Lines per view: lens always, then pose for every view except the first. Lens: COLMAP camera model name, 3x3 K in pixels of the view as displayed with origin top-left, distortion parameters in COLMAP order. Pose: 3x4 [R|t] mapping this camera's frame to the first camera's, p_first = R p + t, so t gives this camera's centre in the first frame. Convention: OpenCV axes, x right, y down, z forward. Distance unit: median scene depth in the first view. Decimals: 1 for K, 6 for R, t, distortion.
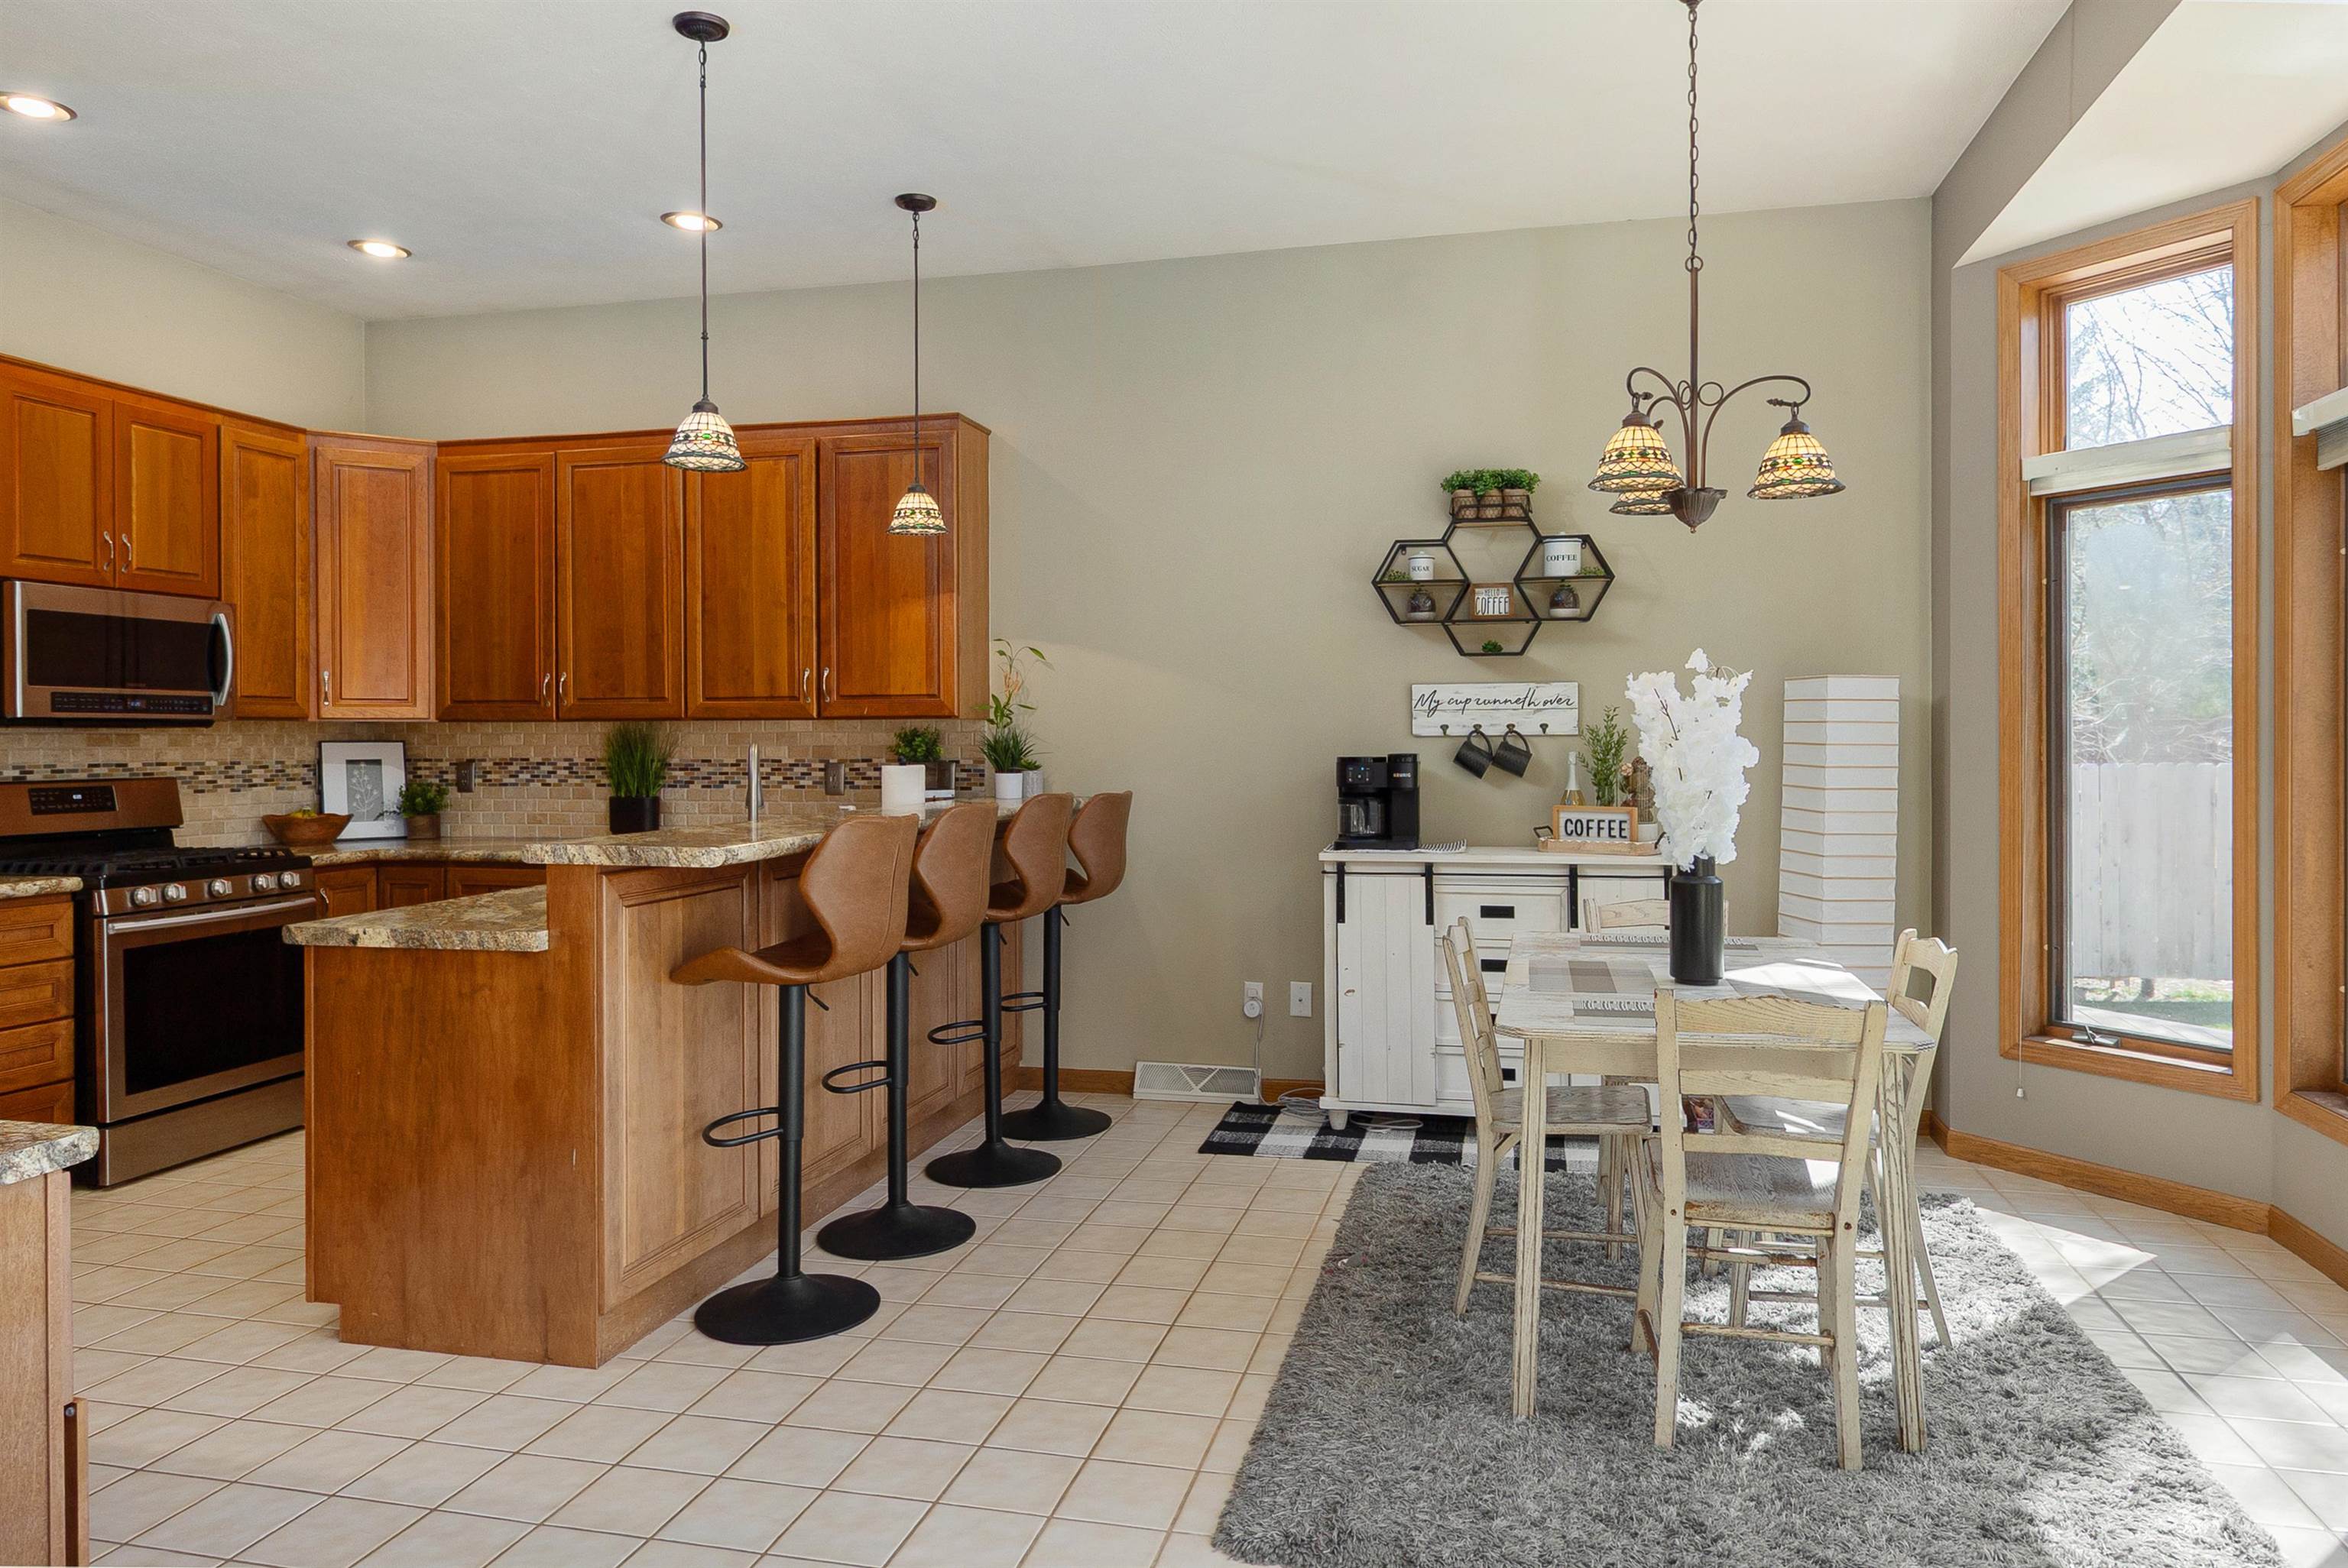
lens RADIAL K [[1480.0, 0, 1190.2], [0, 1480.0, 742.7], [0, 0, 1]] dist [0.029434, -0.011022]
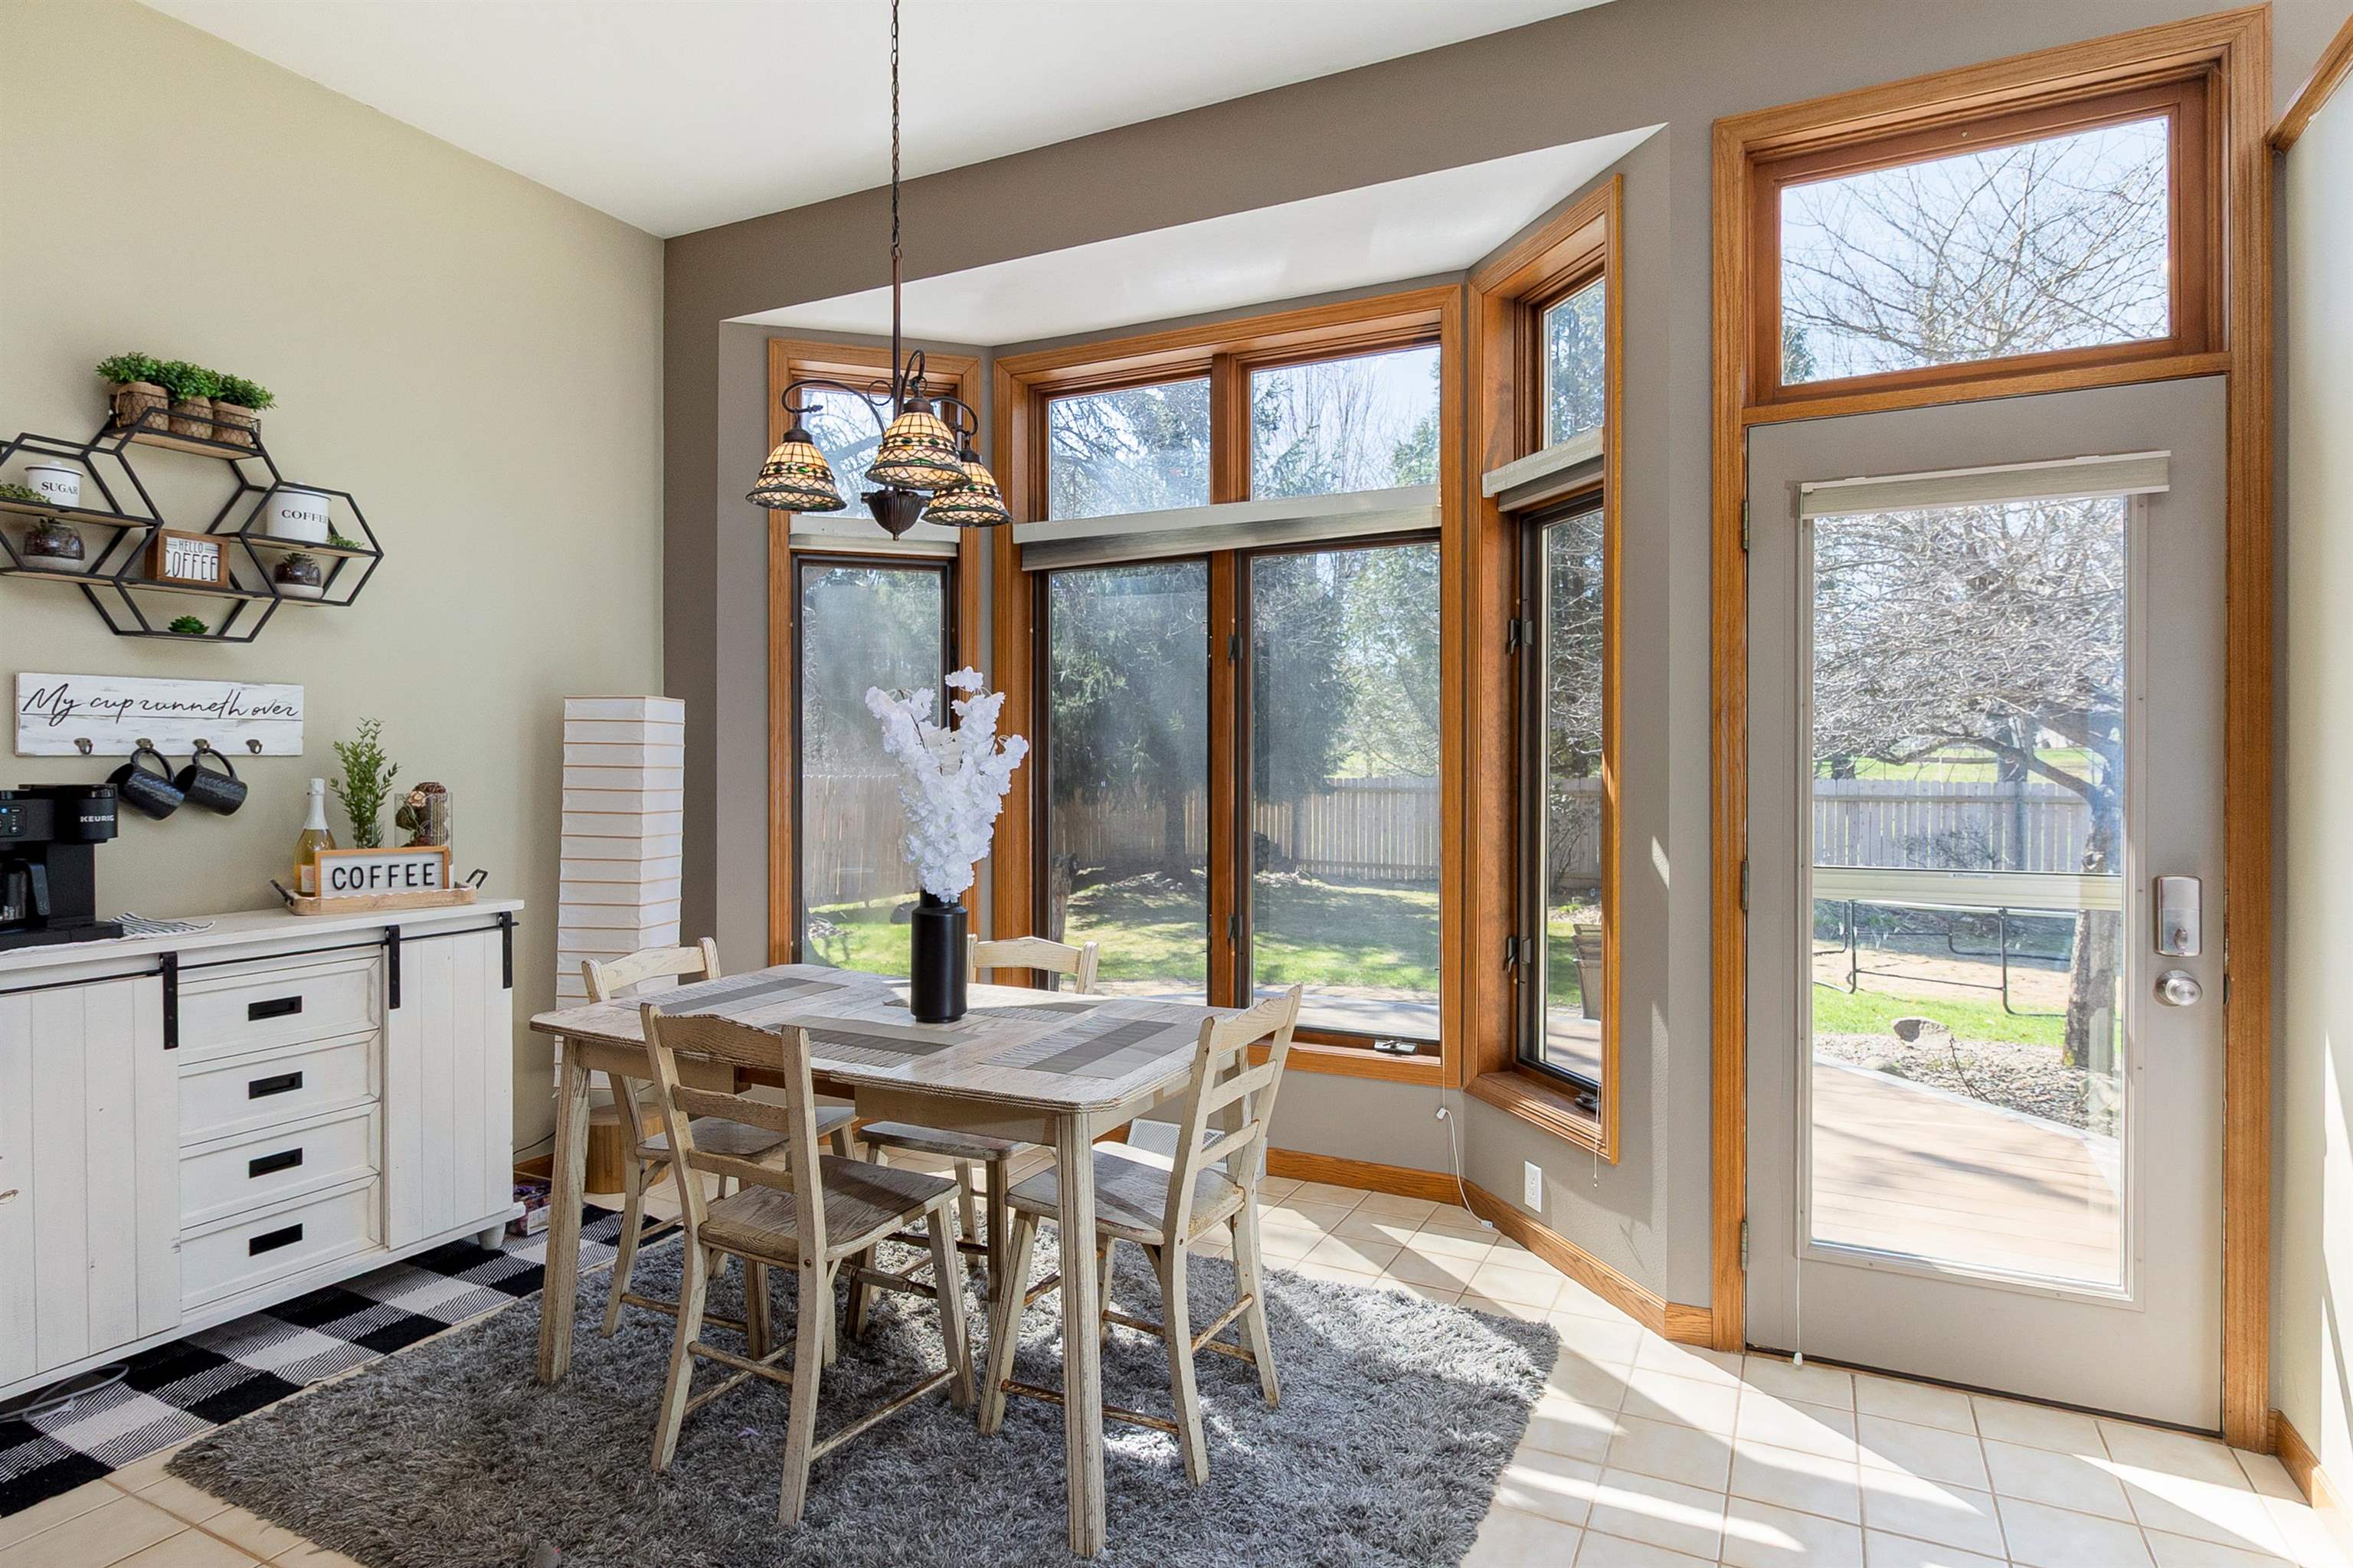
lens RADIAL K [[1255.5, 0, 1196.1], [0, 1255.5, 763.3], [0, 0, 1]] dist [0.006053, 0.000581]
pose [[0.232210, -0.000547, 0.972666, -0.261472], [0.000289, 1.000000, 0.000494, -0.001496], [-0.972666, 0.000167, 0.232210, 0.426510]]
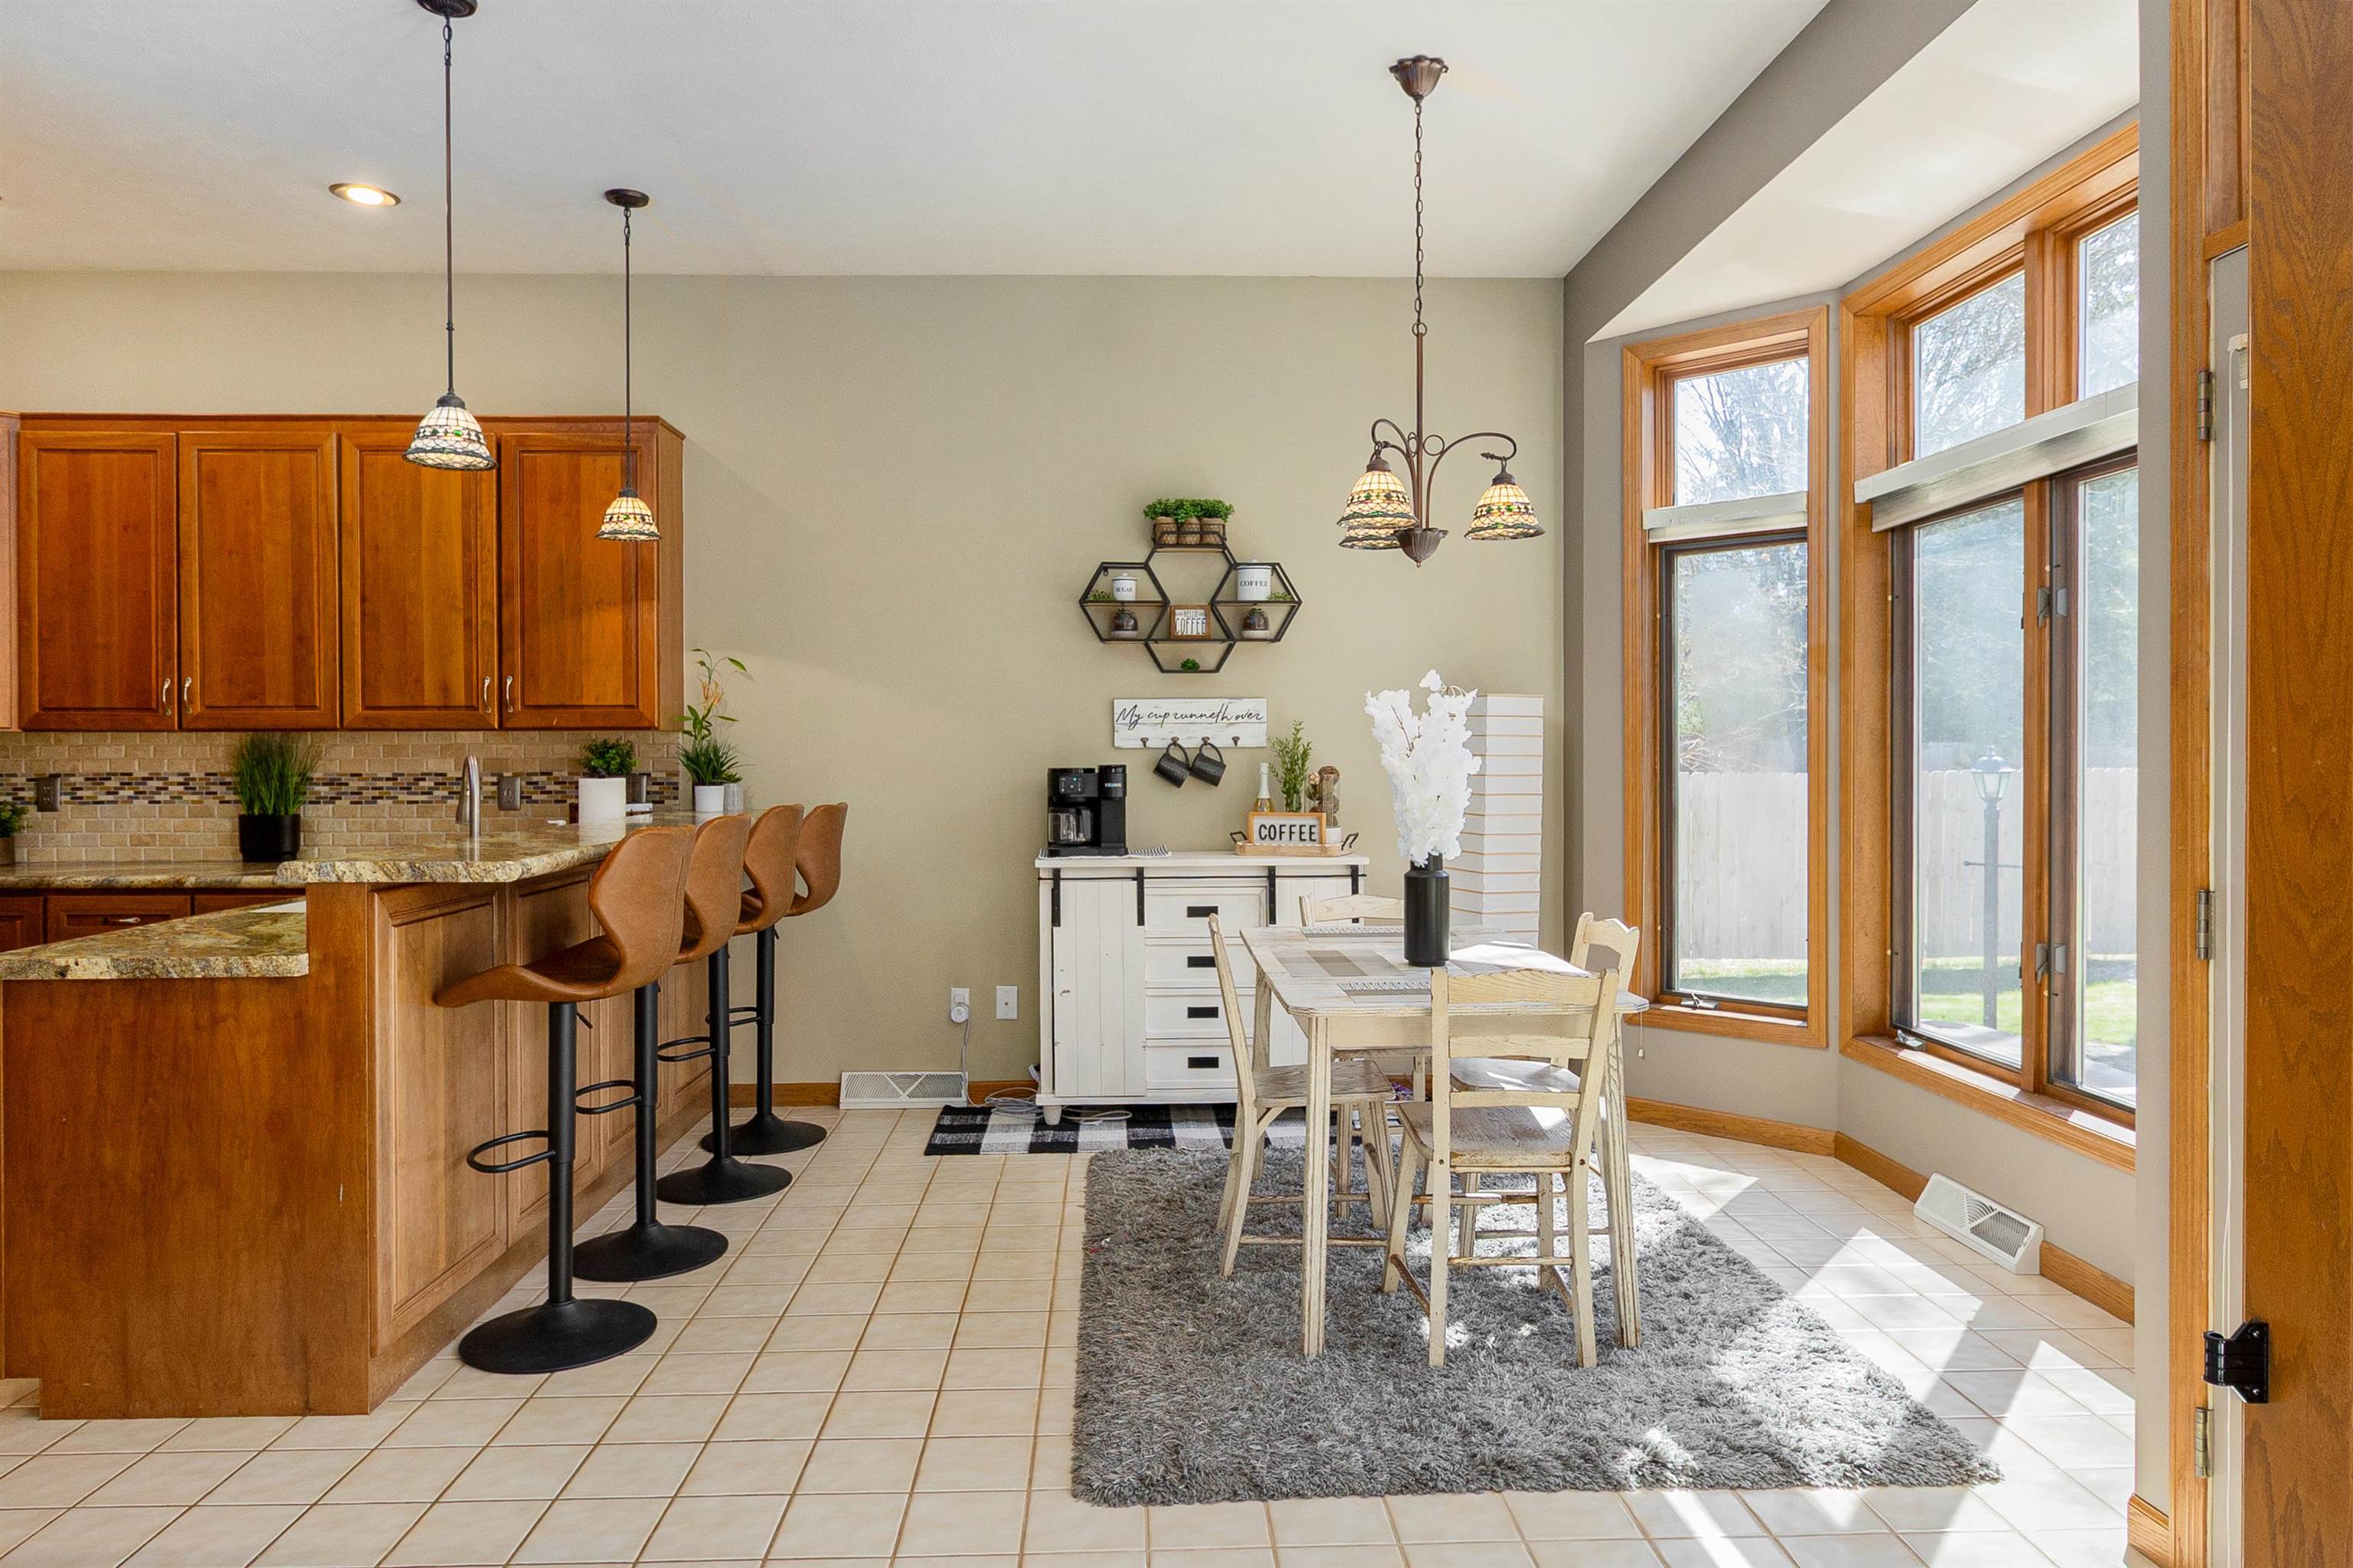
lens RADIAL K [[1483.4, 0, 1148.6], [0, 1483.4, 756.4], [0, 0, 1]] dist [0.029434, -0.011022]
pose [[0.968754, -0.001349, 0.248021, -0.093371], [0.001272, 0.999999, 0.000470, 0.001091], [-0.248021, -0.000140, 0.968755, -0.028783]]
